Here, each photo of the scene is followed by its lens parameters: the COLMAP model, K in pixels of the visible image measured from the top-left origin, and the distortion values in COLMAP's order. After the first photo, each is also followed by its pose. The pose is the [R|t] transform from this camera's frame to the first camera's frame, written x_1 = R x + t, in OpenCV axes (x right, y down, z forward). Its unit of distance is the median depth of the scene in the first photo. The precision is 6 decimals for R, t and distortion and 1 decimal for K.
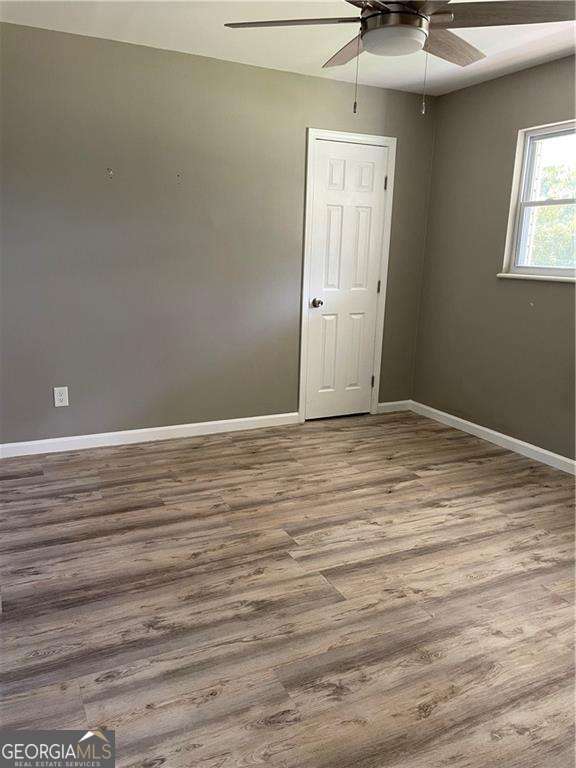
lens RADIAL K [[576.2, 0, 284.0], [0, 576.2, 384.6], [0, 0, 1]] dist [0.058122, -0.016951]
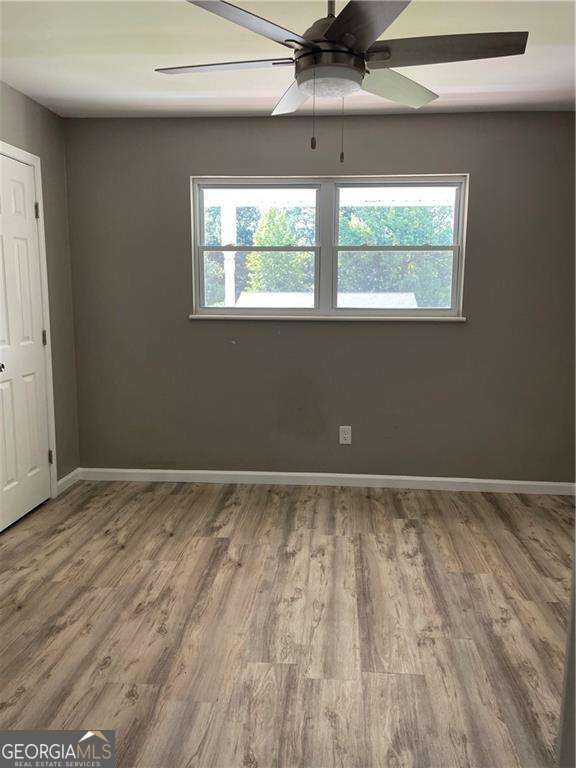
lens RADIAL K [[581.0, 0, 285.2], [0, 581.0, 379.6], [0, 0, 1]] dist [0.079202, -0.102595]
pose [[0.505778, -0.151838, 0.849196, -0.462894], [0.203638, 0.977583, 0.053508, -0.115581], [-0.838284, 0.145865, 0.525360, 0.401027]]
